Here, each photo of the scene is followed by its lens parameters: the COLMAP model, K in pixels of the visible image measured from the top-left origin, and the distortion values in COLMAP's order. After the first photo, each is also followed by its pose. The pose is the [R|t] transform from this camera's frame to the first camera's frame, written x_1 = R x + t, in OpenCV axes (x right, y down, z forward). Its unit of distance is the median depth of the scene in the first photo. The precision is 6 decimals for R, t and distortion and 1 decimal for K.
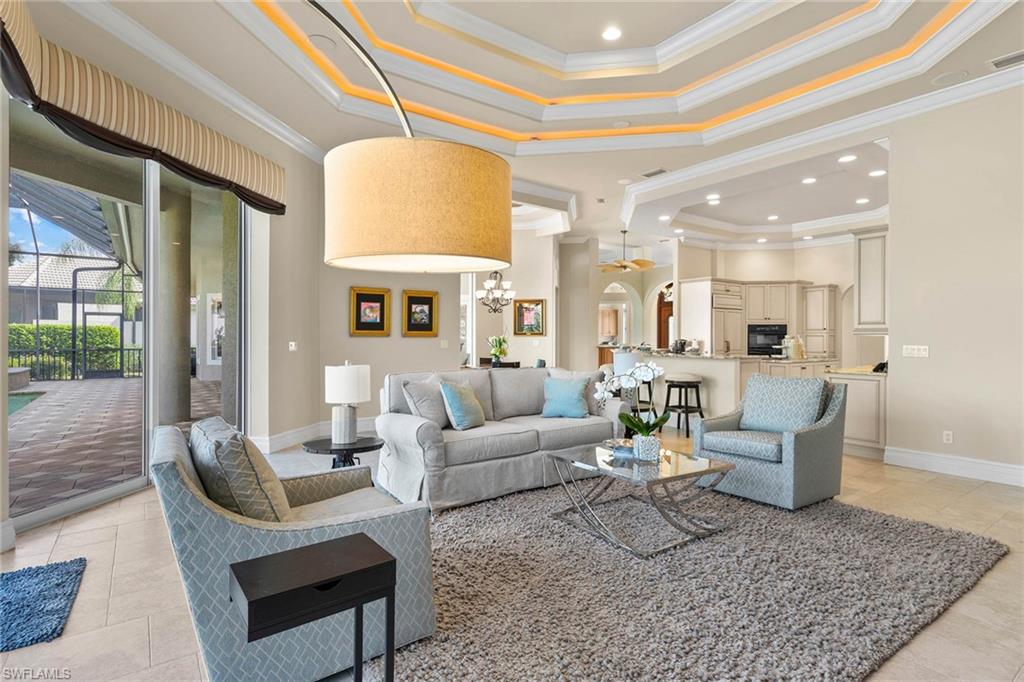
lens RADIAL K [[517.4, 0, 511.1], [0, 517.4, 339.1], [0, 0, 1]] dist [0.006533, -0.001301]
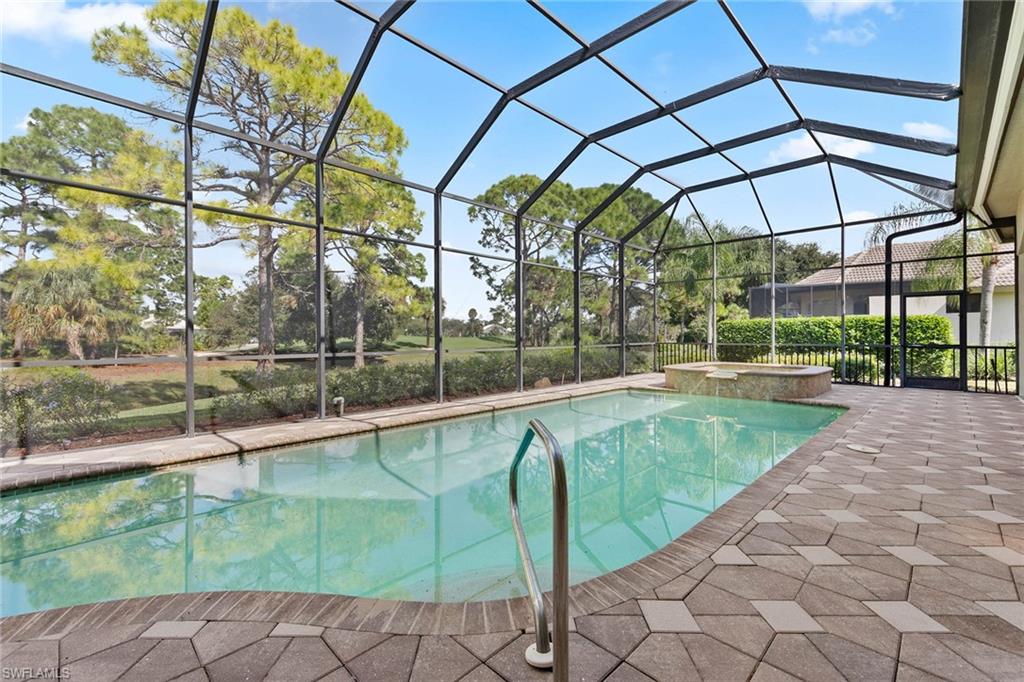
lens RADIAL K [[432.7, 0, 509.1], [0, 432.7, 338.1], [0, 0, 1]] dist [-0.004183, 0.000274]
pose [[0.153432, -0.002451, -0.988156, -0.305358], [0.000469, 0.999997, -0.002407, 0.010028], [0.988159, -0.000094, 0.153432, 0.357981]]
